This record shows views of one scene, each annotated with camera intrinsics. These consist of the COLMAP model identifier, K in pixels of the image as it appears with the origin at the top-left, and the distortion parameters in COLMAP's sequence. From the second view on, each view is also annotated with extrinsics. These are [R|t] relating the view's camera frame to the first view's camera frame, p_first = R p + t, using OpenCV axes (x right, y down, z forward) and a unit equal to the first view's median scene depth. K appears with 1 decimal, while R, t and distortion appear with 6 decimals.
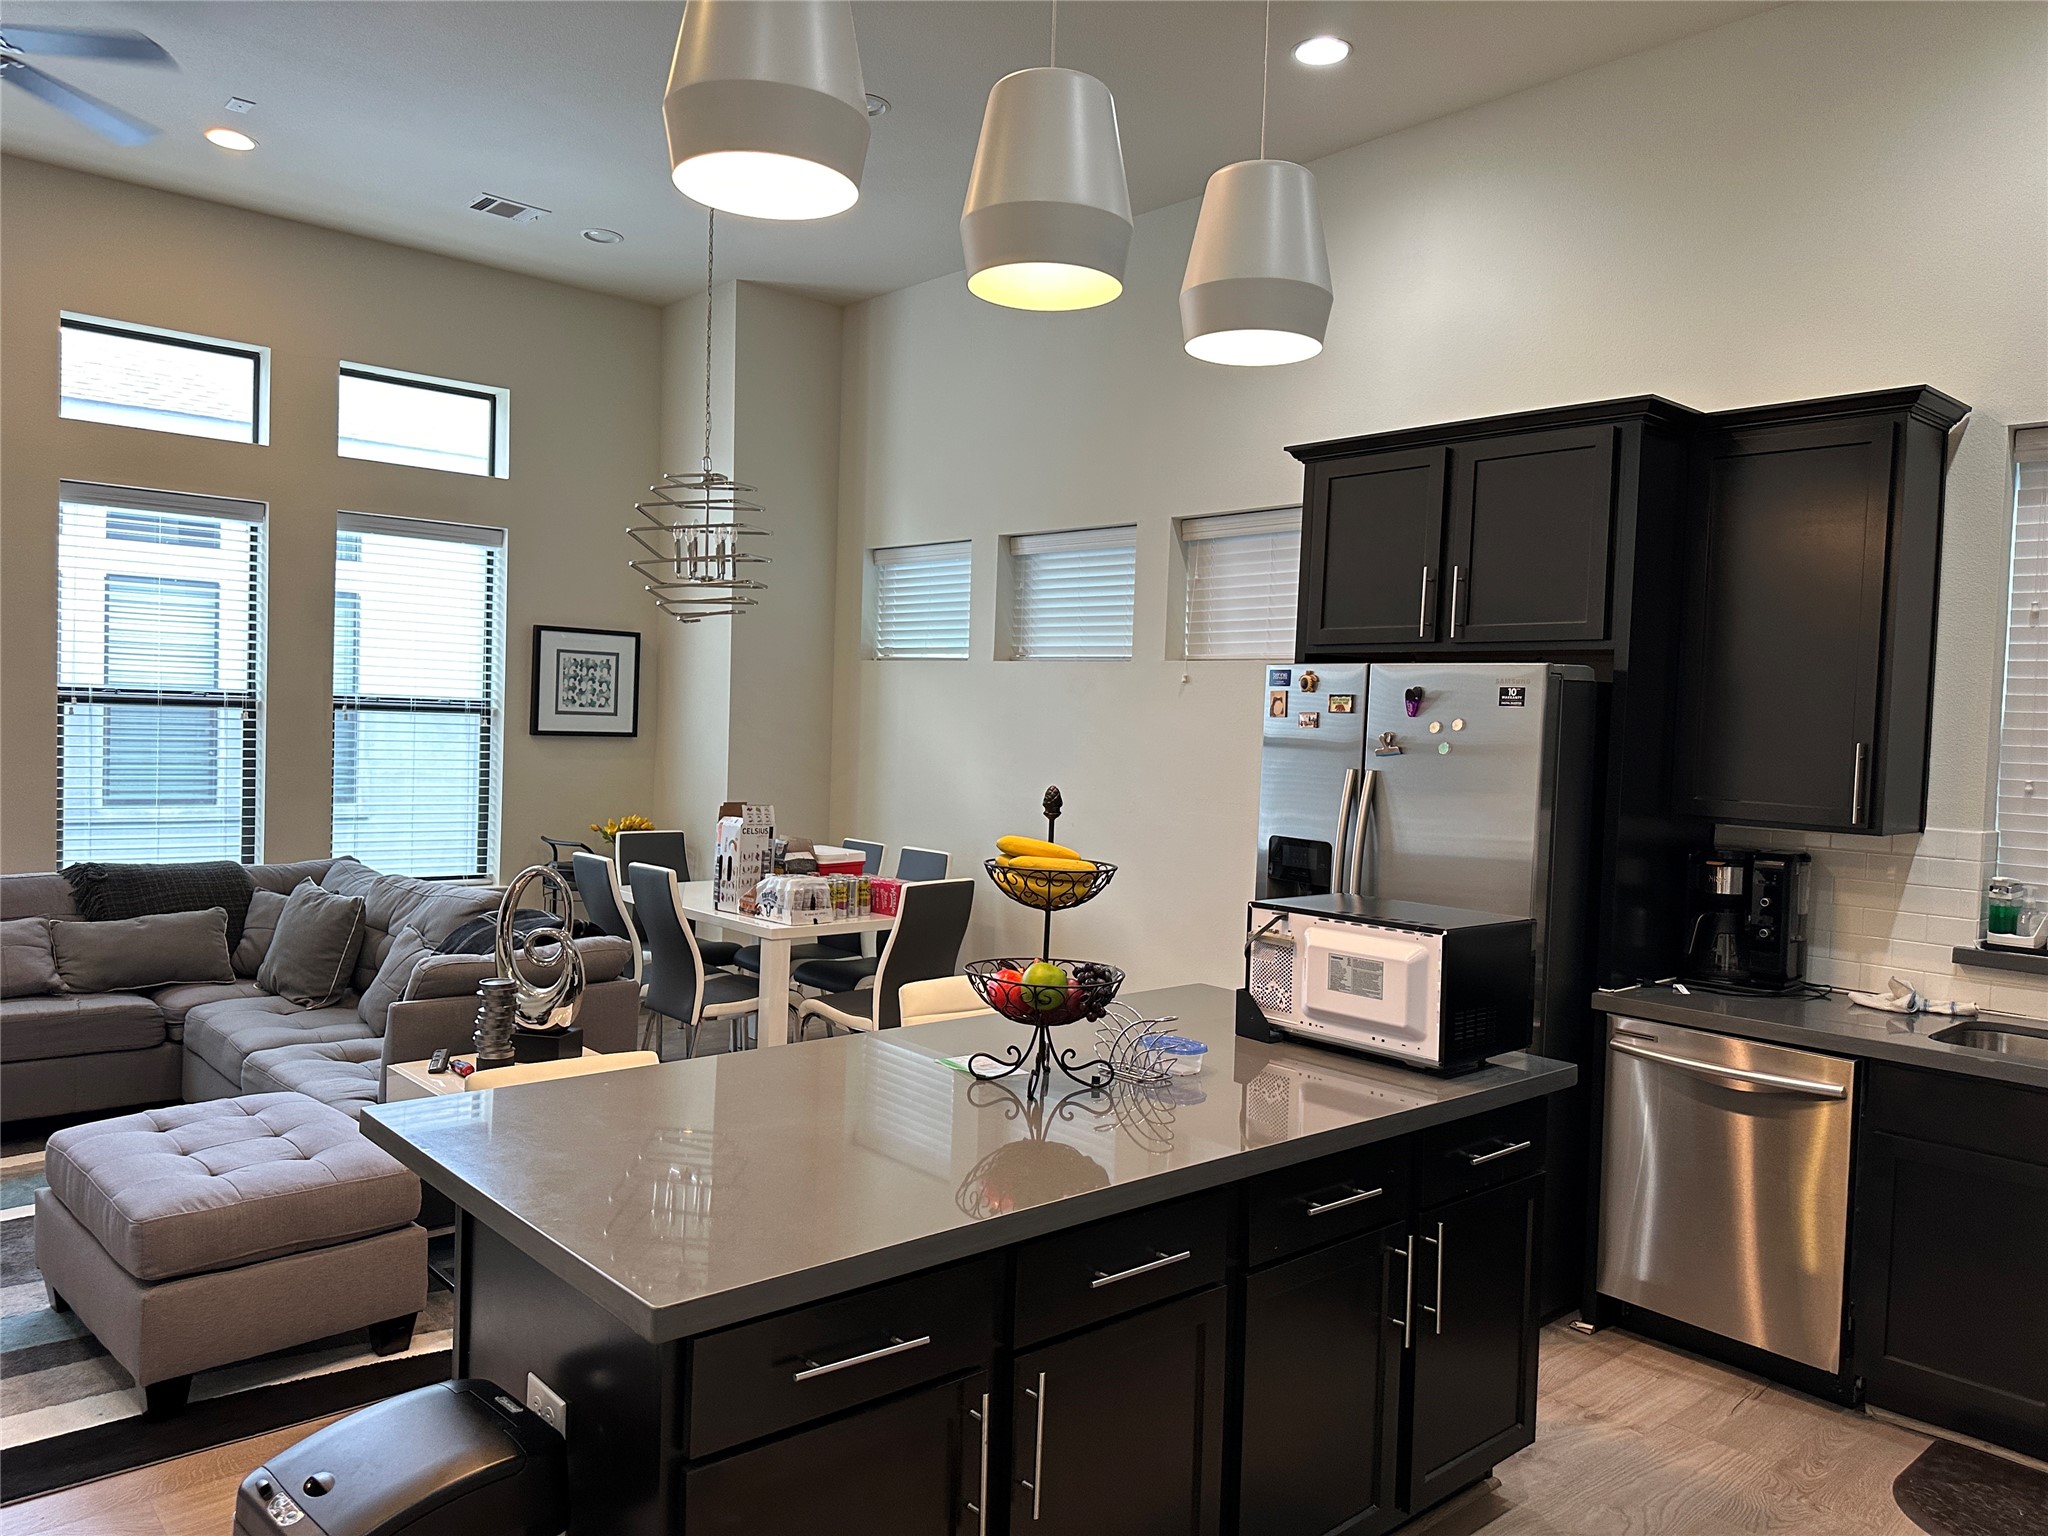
lens RADIAL K [[1455.0, 0, 1021.8], [0, 1455.0, 755.1], [0, 0, 1]] dist [0.053915, -0.065453]
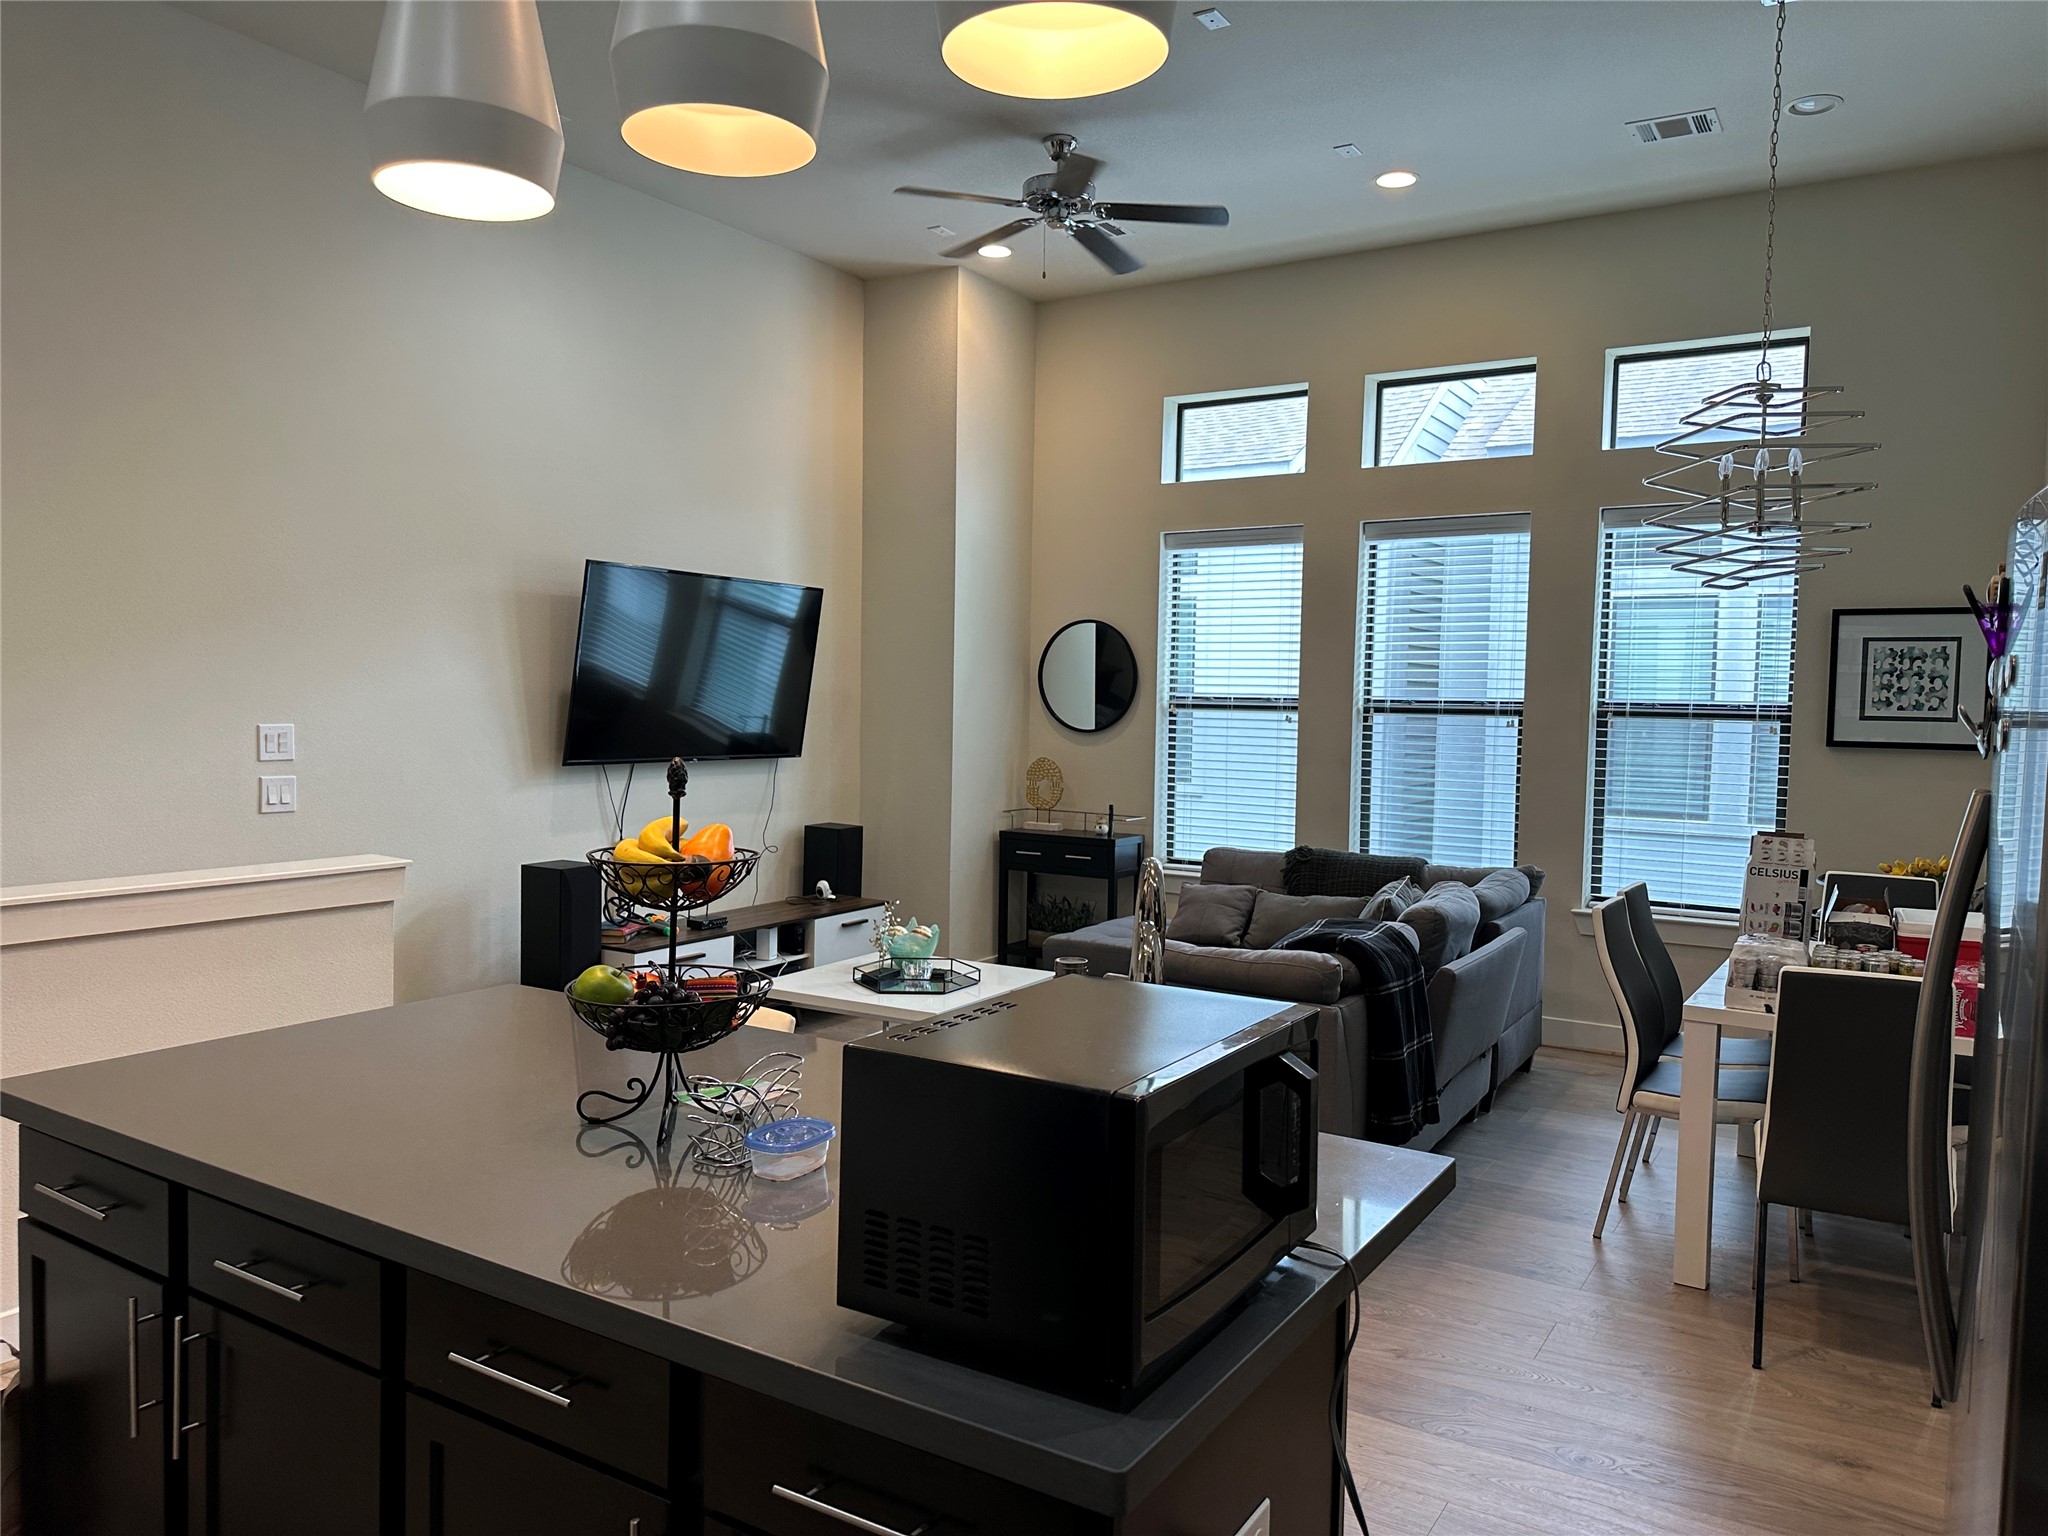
lens RADIAL K [[1455.0, 0, 1012.4], [0, 1455.0, 785.0], [0, 0, 1]] dist [0.053915, -0.065453]
pose [[0.234908, 0.030653, -0.971534, 0.402604], [-0.032057, 0.999203, 0.023775, 0.003124], [0.971489, 0.025560, 0.235703, 0.432018]]
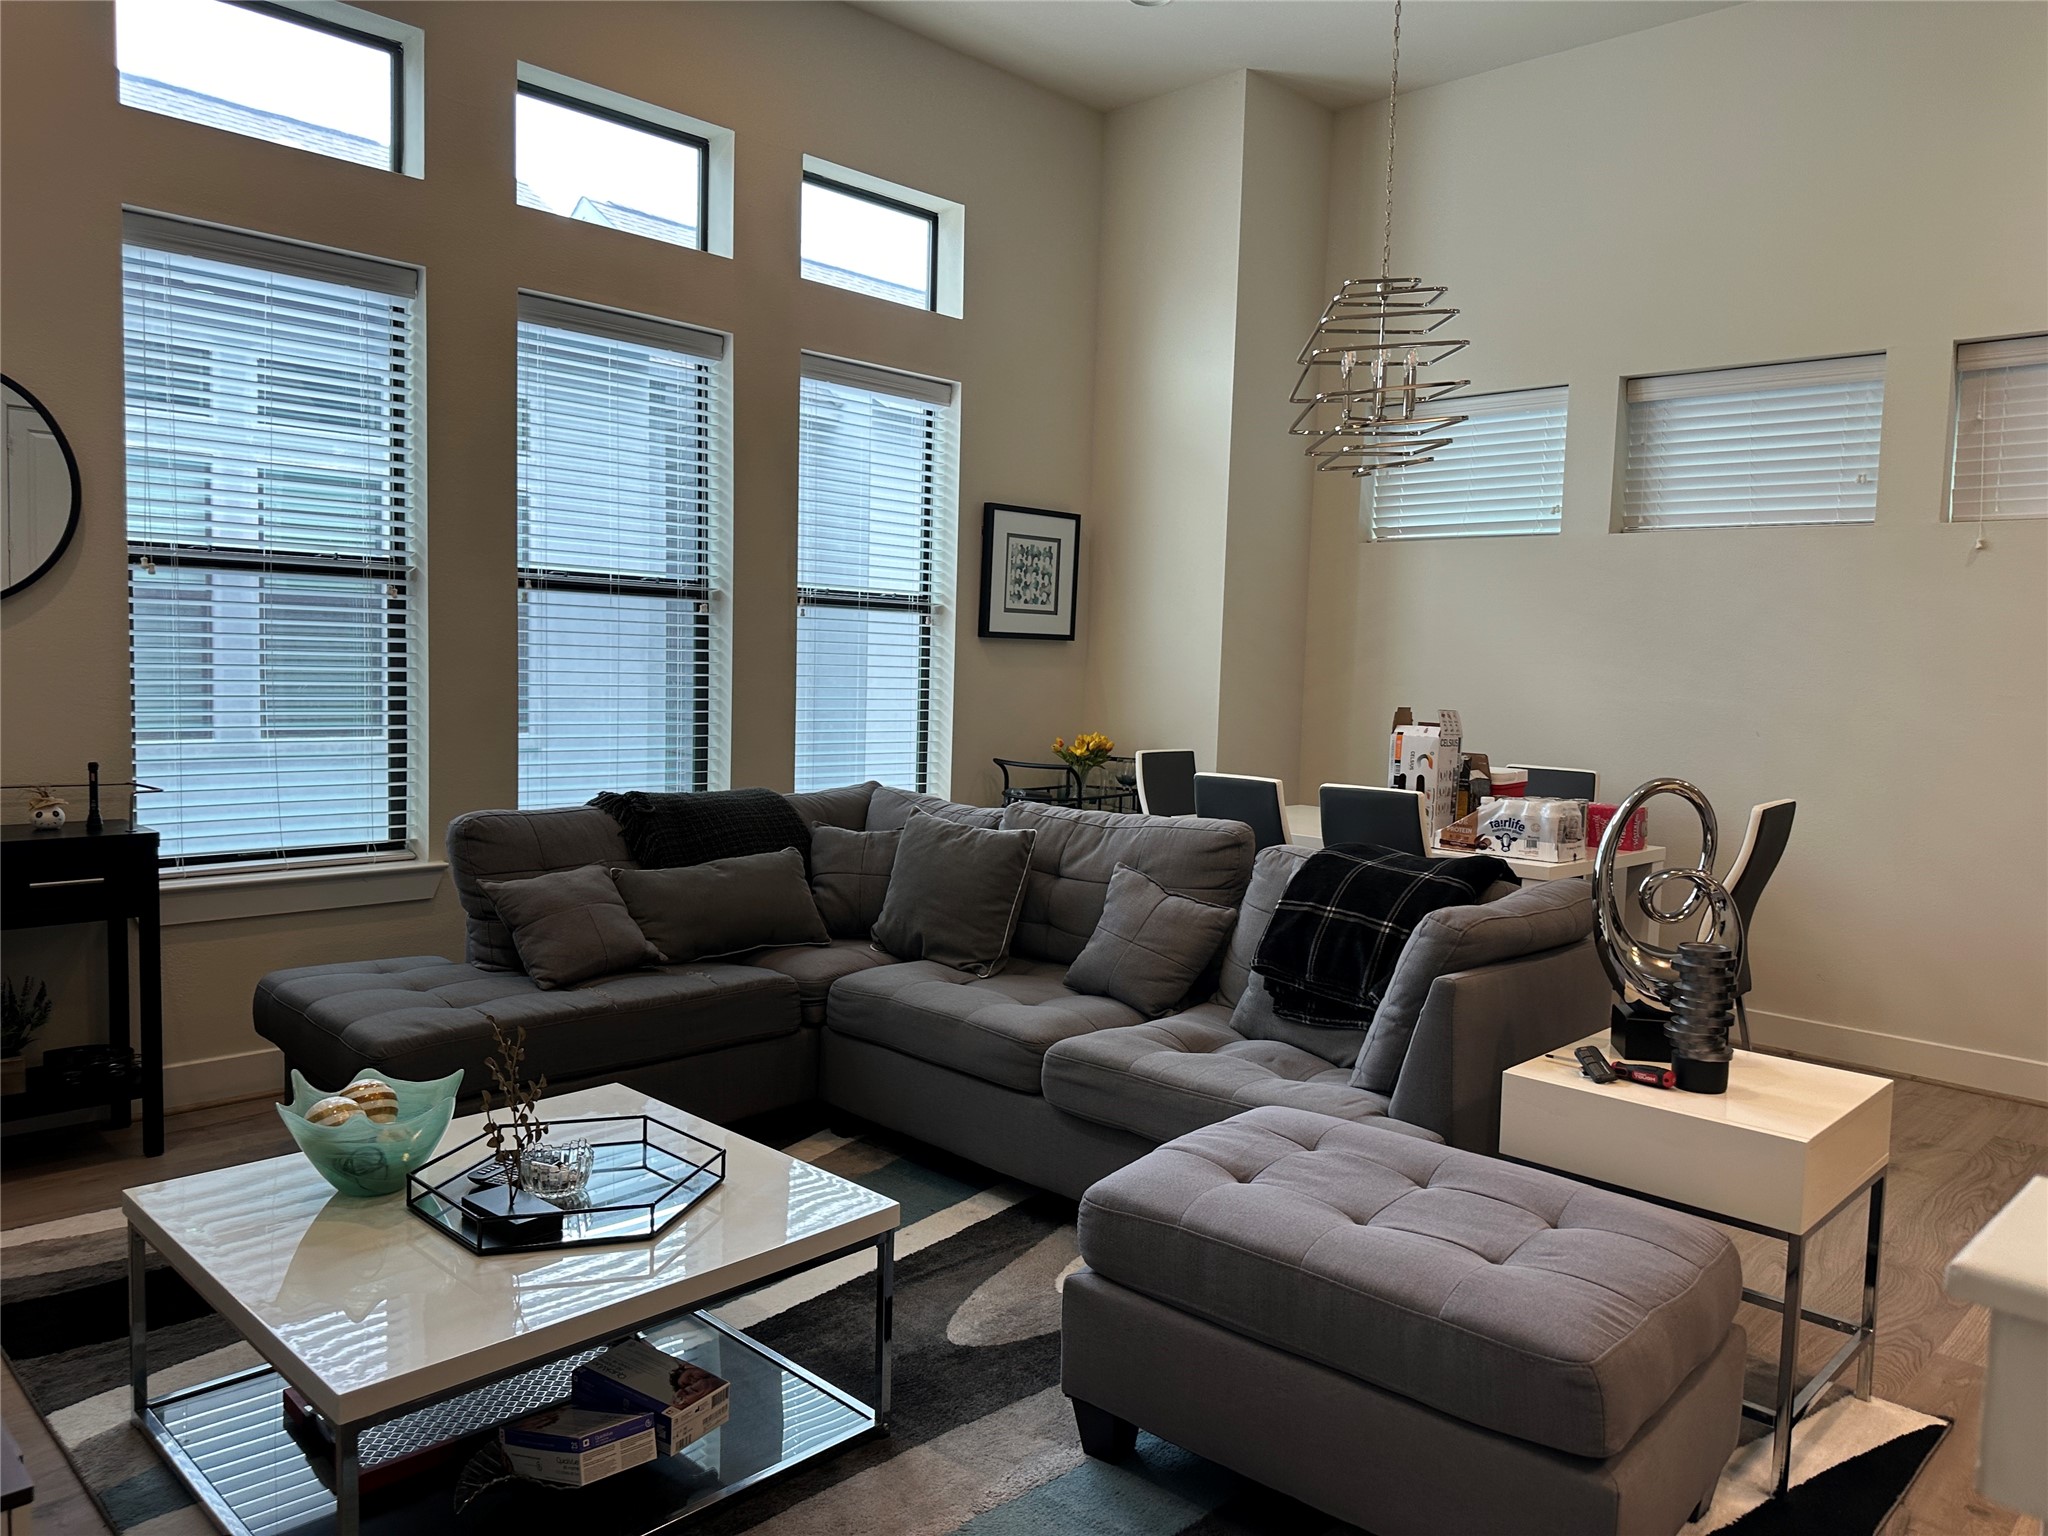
lens RADIAL K [[1455.0, 0, 1015.6], [0, 1455.0, 765.3], [0, 0, 1]] dist [0.053915, -0.065453]
pose [[0.998830, -0.011892, 0.046878, -0.409586], [0.009613, 0.998774, 0.048558, 0.021625], [-0.047398, -0.048051, 0.997720, 0.206661]]
